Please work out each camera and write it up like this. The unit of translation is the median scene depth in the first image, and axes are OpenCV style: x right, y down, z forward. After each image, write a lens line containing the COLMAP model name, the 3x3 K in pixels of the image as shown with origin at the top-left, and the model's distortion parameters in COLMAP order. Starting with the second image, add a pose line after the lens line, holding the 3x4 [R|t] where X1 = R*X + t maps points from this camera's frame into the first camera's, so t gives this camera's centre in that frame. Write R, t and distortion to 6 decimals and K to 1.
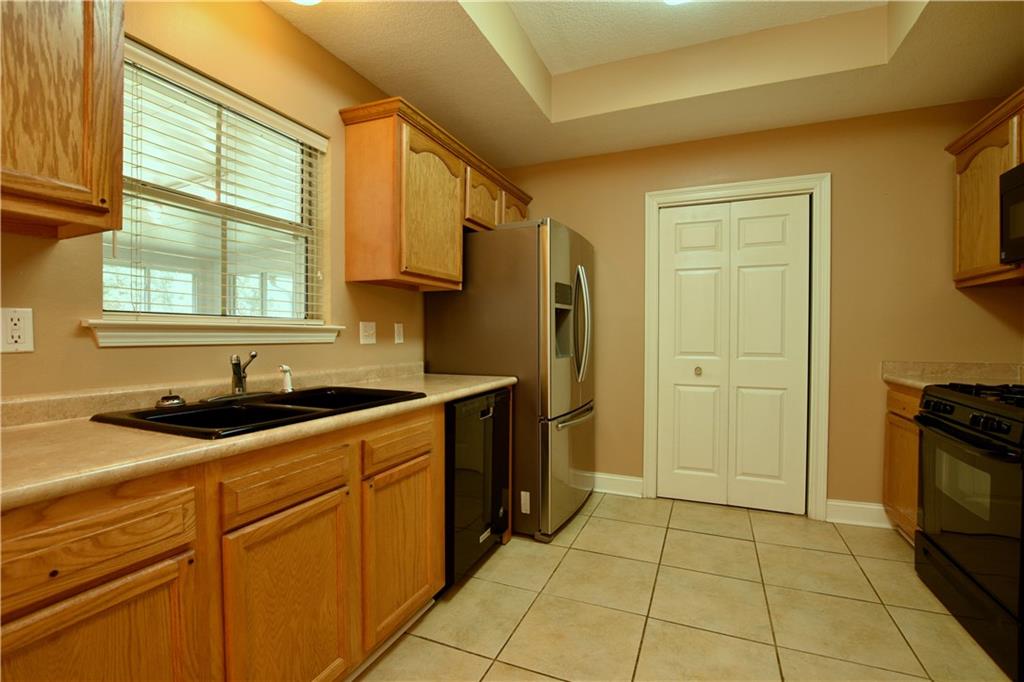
lens RADIAL K [[450.7, 0, 515.9], [0, 450.7, 341.8], [0, 0, 1]] dist [-0.022538, 0.001540]
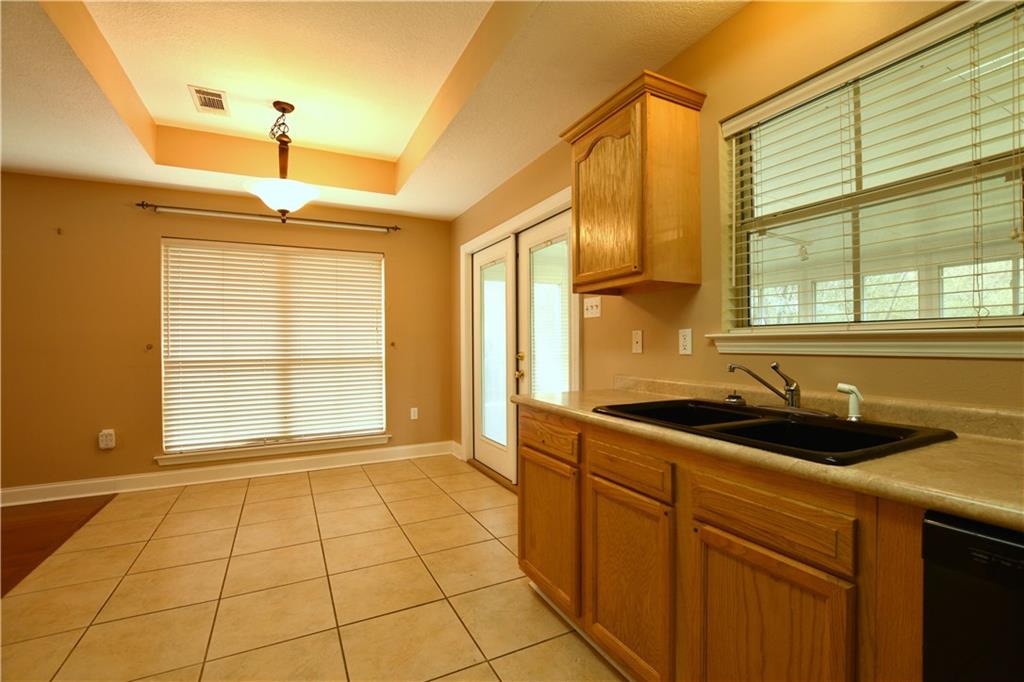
lens RADIAL K [[450.7, 0, 512.1], [0, 450.7, 341.9], [0, 0, 1]] dist [-0.022538, 0.001540]
pose [[-0.633598, -0.006184, -0.773638, 0.484701], [-0.011002, 0.999939, 0.001018, -0.015798], [0.773584, 0.009157, -0.633627, 1.167039]]
